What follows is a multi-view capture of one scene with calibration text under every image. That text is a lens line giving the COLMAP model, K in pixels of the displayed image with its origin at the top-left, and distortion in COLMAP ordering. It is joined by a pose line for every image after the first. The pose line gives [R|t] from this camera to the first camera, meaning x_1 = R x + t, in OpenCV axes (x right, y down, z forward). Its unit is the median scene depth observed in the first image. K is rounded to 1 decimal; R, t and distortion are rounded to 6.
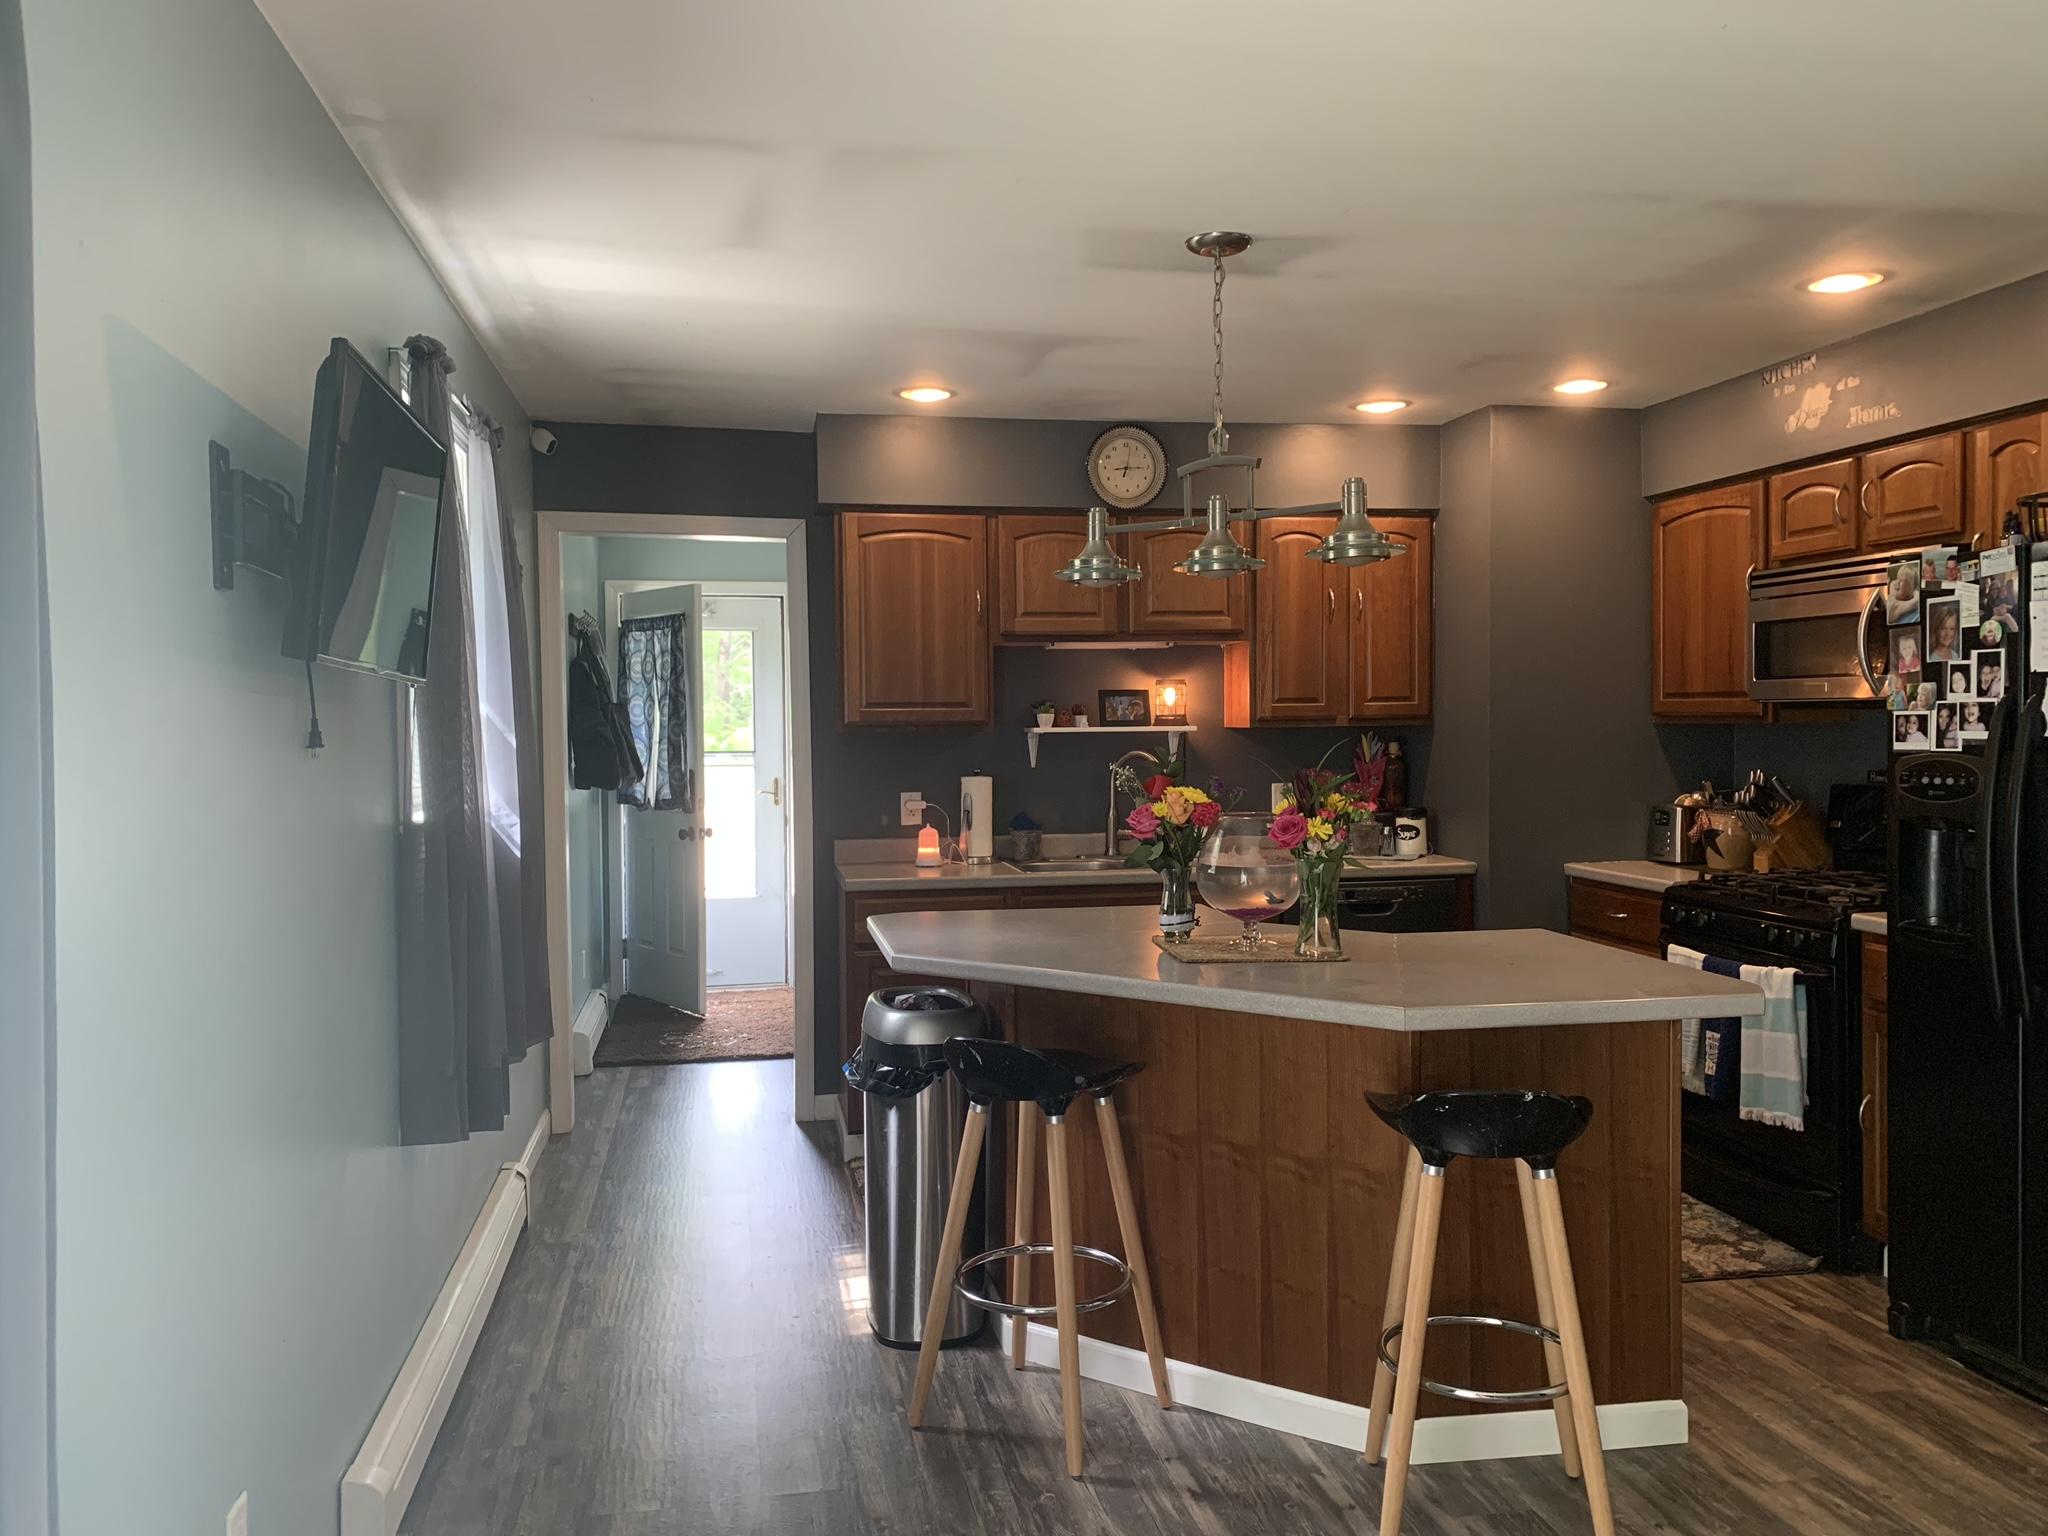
lens RADIAL K [[1544.9, 0, 1018.2], [0, 1544.9, 752.8], [0, 0, 1]] dist [0.039768, -0.062270]
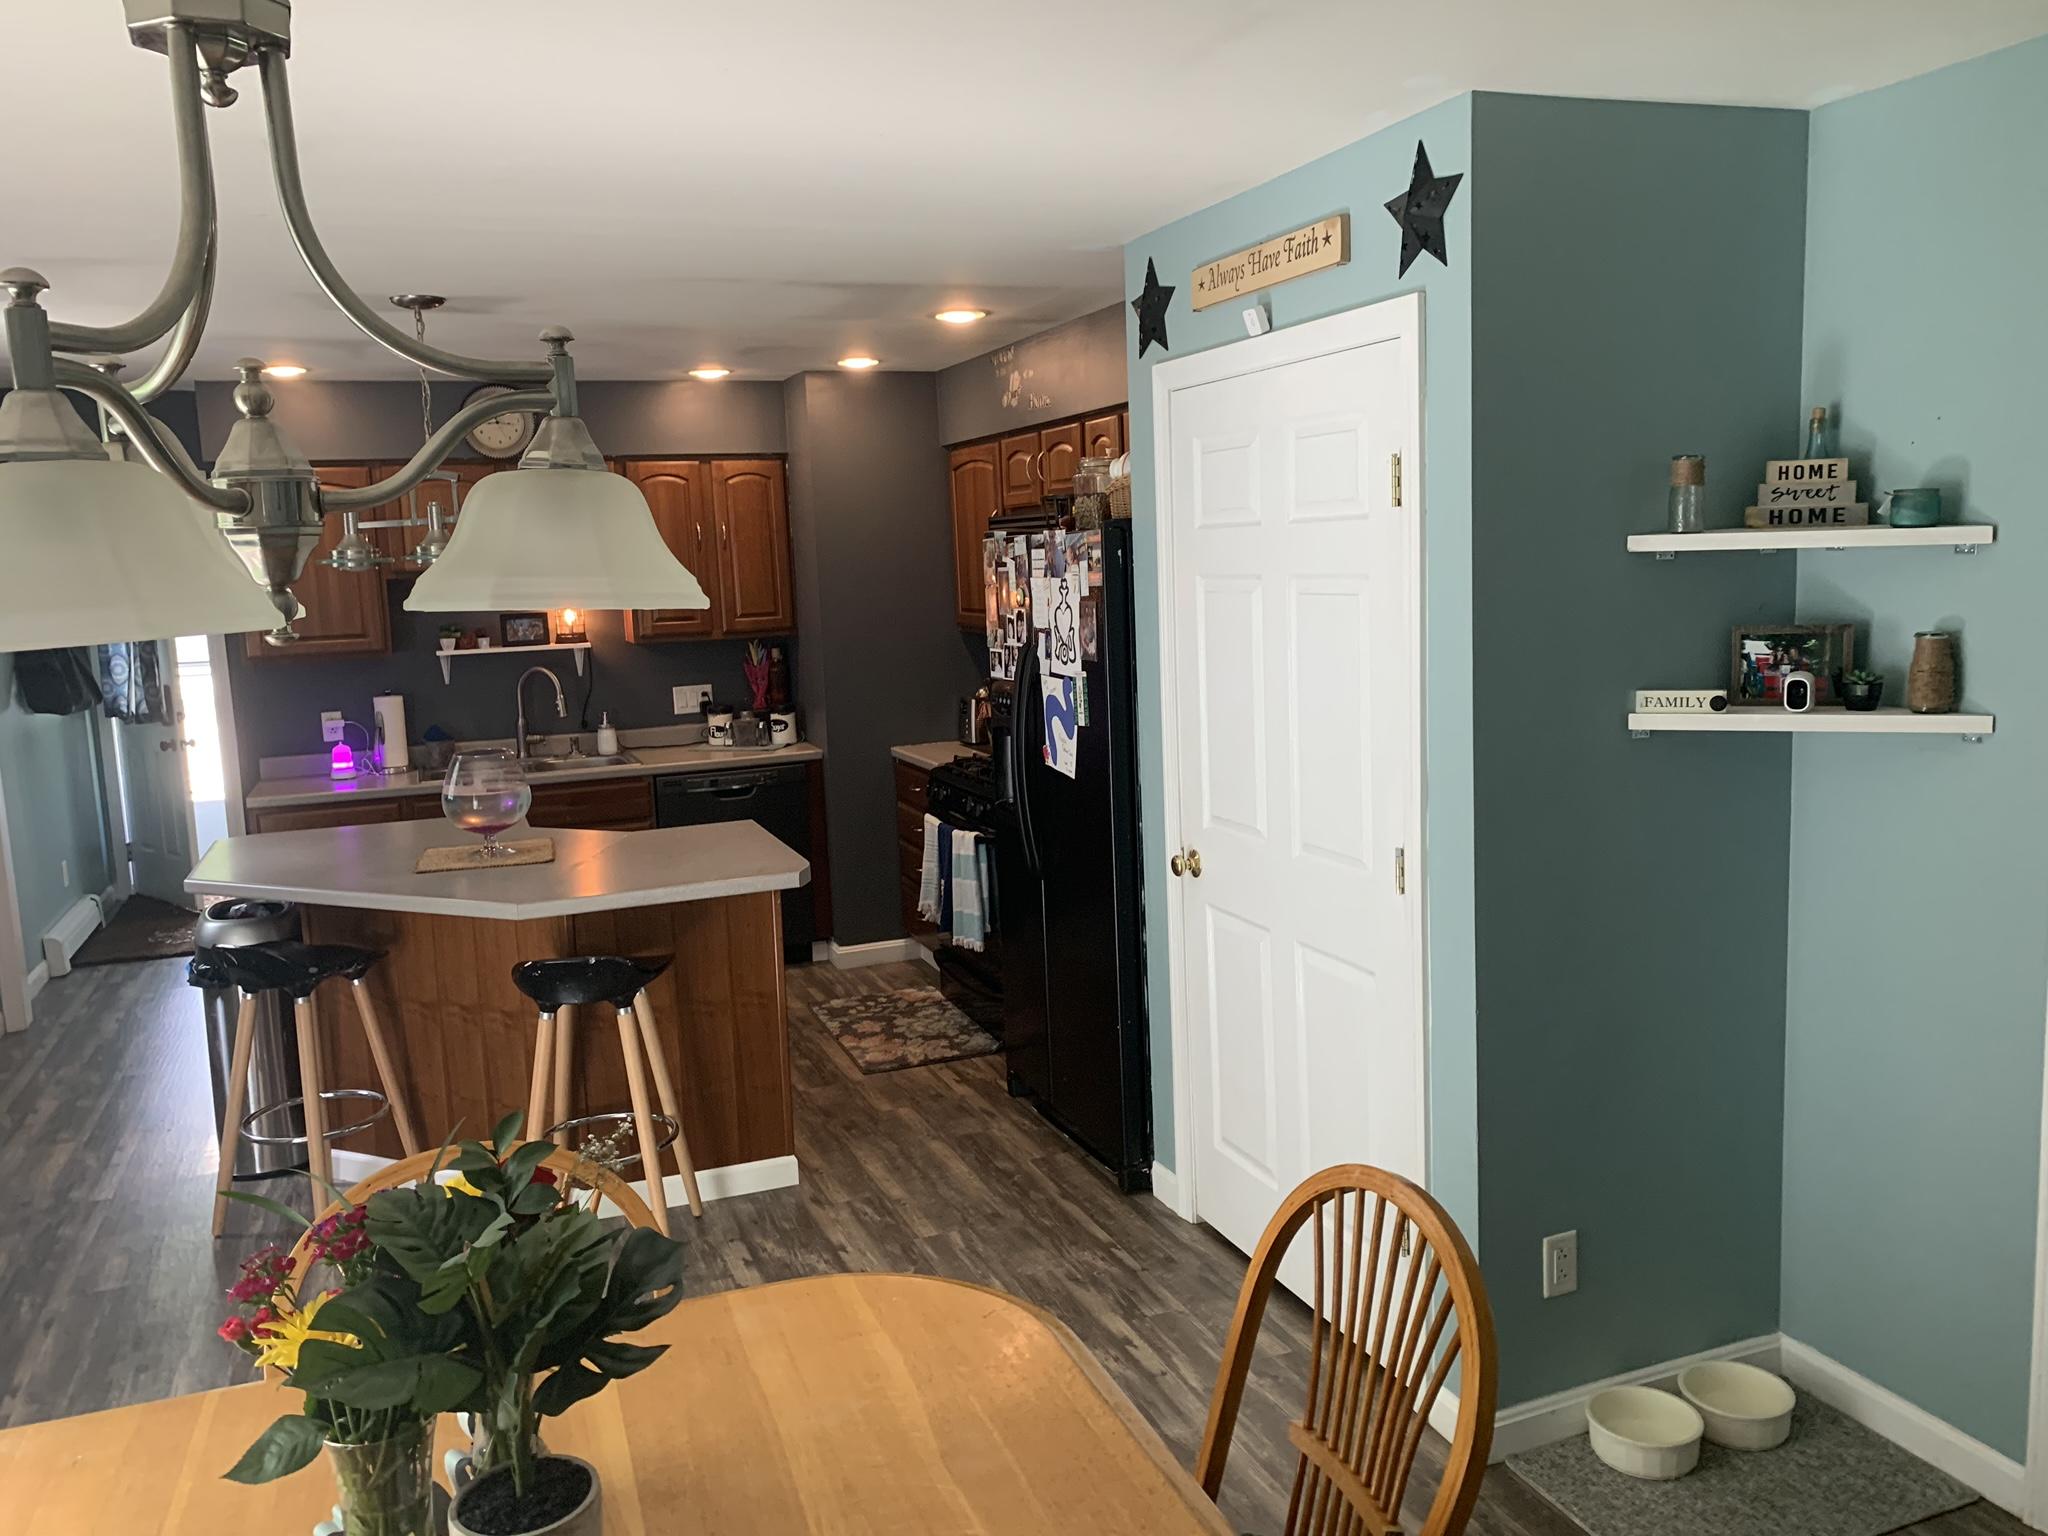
lens RADIAL K [[1544.9, 0, 1036.4], [0, 1544.9, 762.4], [0, 0, 1]] dist [0.039768, -0.062270]
pose [[0.980072, -0.054358, 0.191062, 0.227077], [0.032334, 0.992658, 0.116554, -0.056084], [-0.195995, -0.108053, 0.974634, -0.222393]]
